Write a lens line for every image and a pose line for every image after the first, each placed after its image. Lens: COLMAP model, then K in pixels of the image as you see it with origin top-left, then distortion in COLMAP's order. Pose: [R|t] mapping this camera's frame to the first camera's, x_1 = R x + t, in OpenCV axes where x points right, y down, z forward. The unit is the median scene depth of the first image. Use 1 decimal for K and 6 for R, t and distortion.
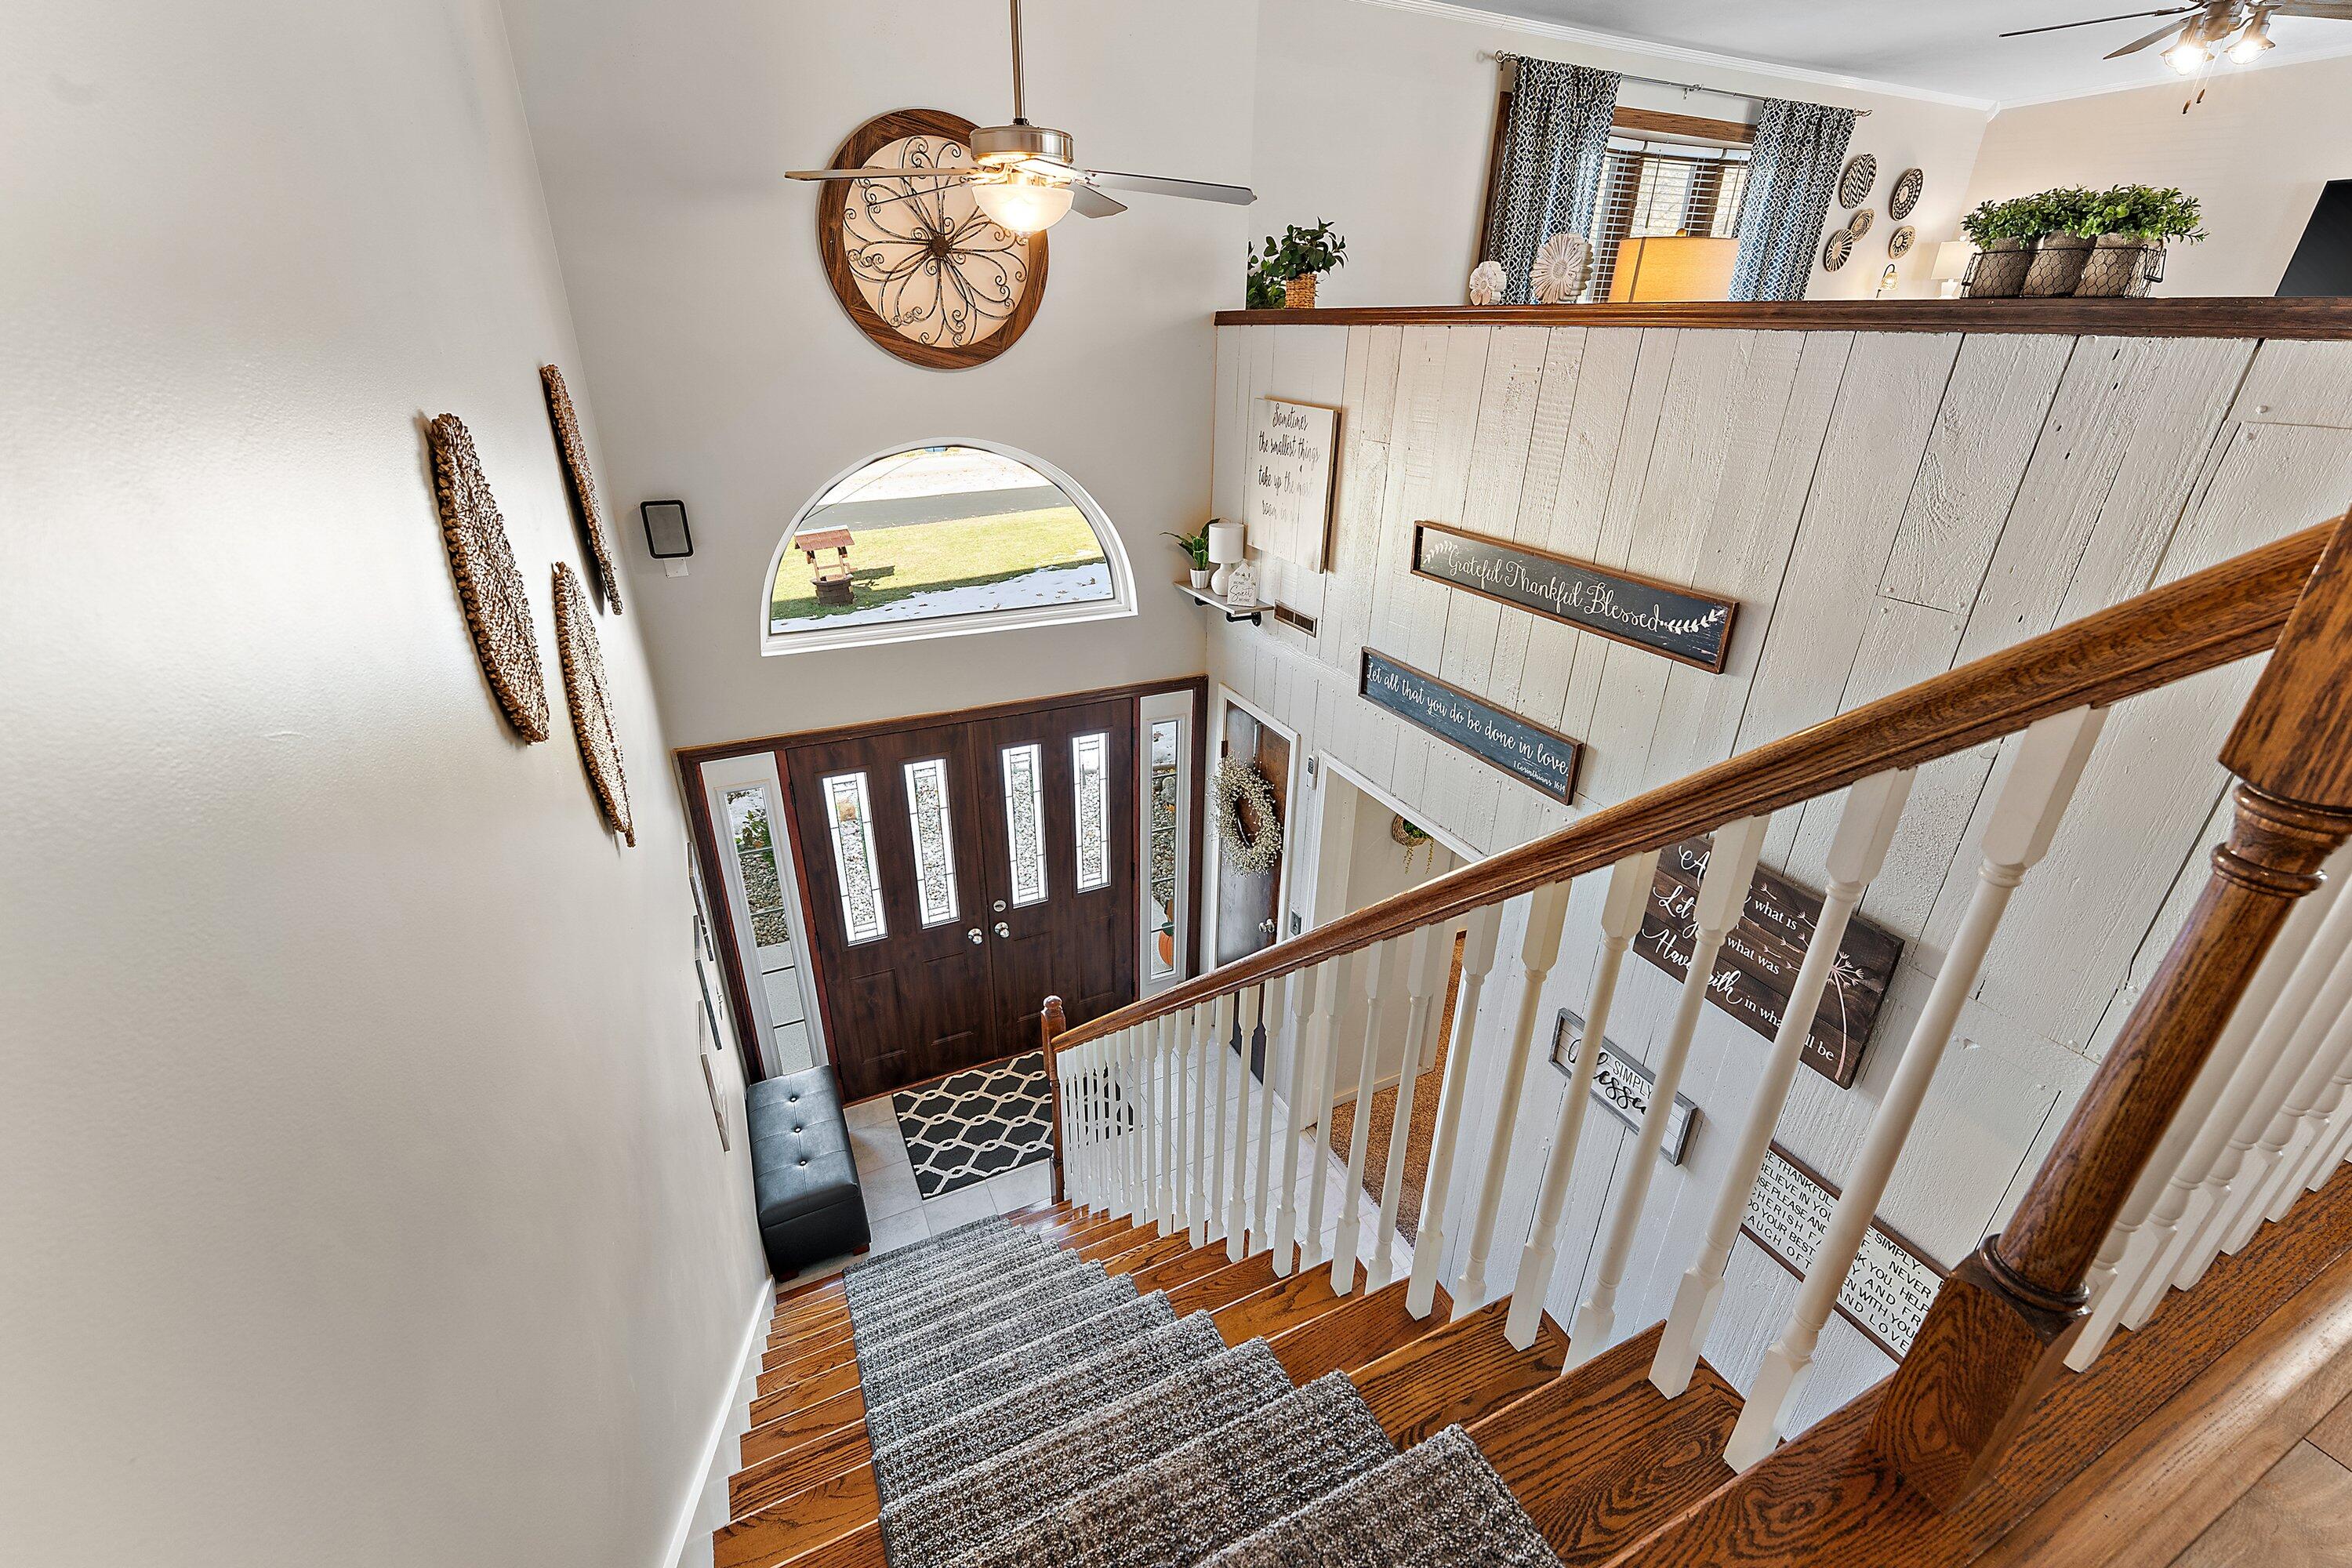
lens RADIAL K [[952.6, 0, 1176.0], [0, 952.6, 784.0], [0, 0, 1]] dist [0.001184, -0.000003]
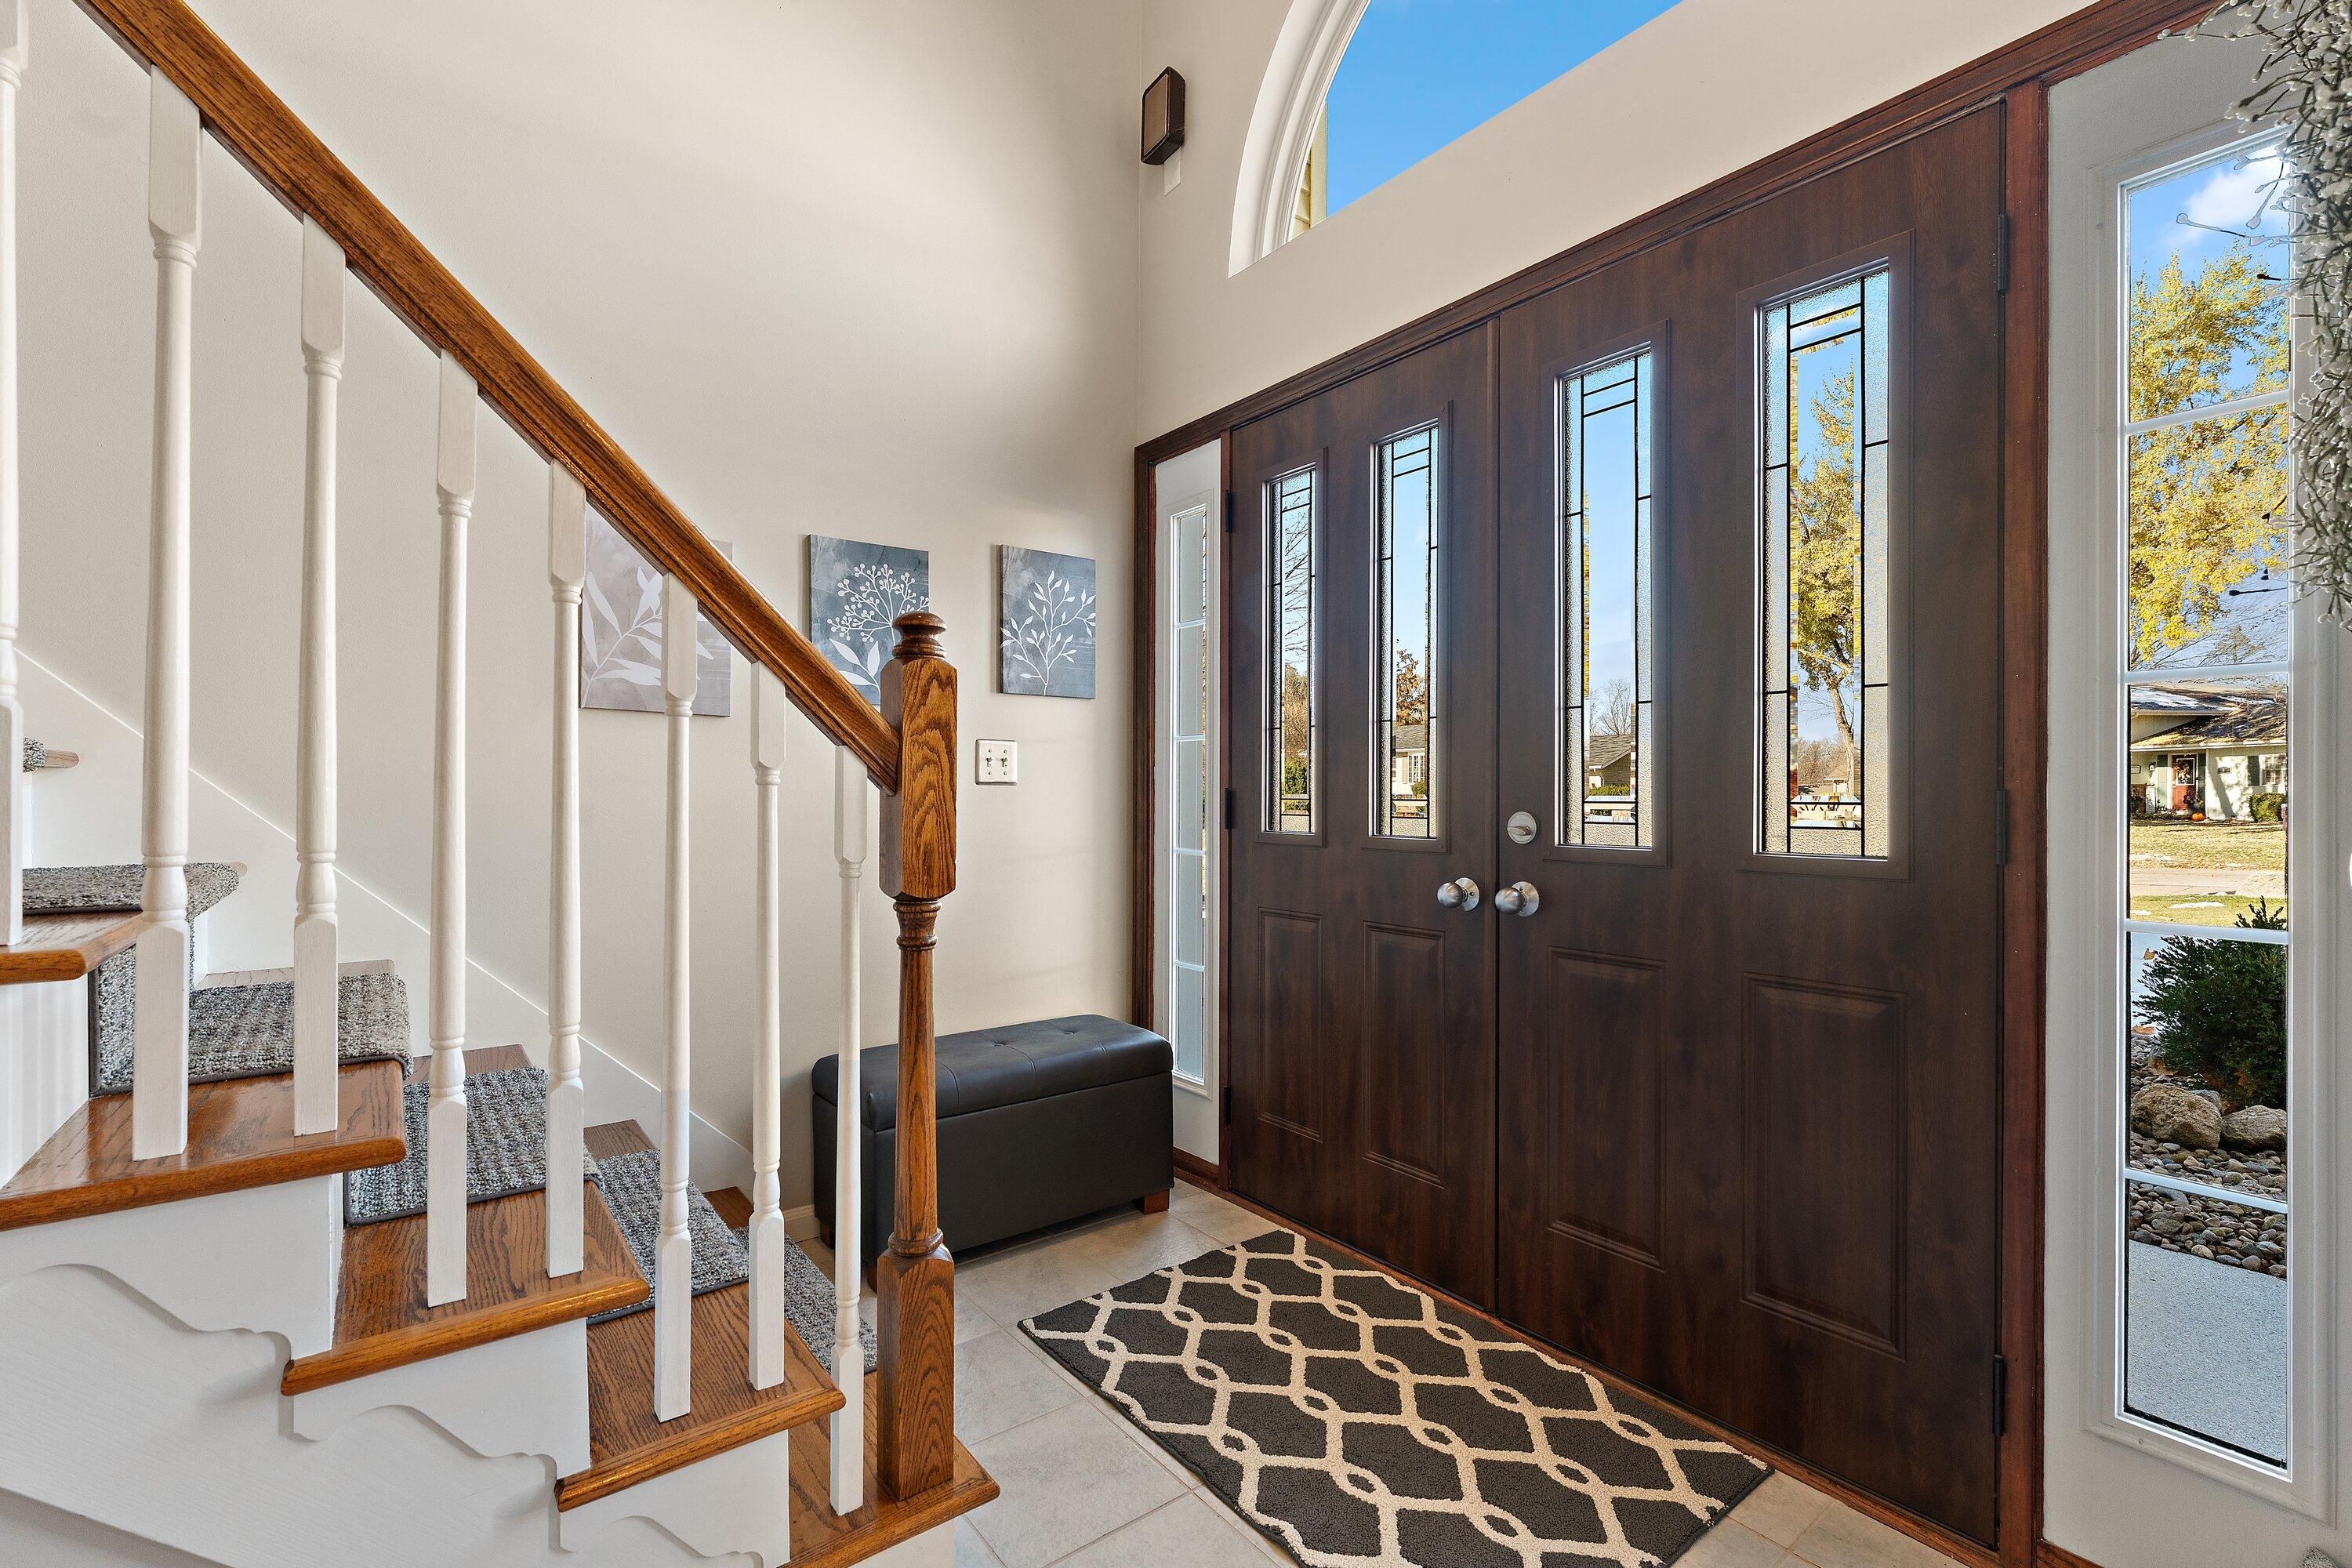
lens RADIAL K [[1016.0, 0, 1176.0], [0, 1016.0, 784.0], [0, 0, 1]] dist [0.000417, 0.000012]
pose [[0.223260, -0.016104, -0.974626, 0.185357], [-0.419723, 0.900836, -0.111032, 0.218934], [0.879766, 0.433862, 0.194361, 0.800909]]
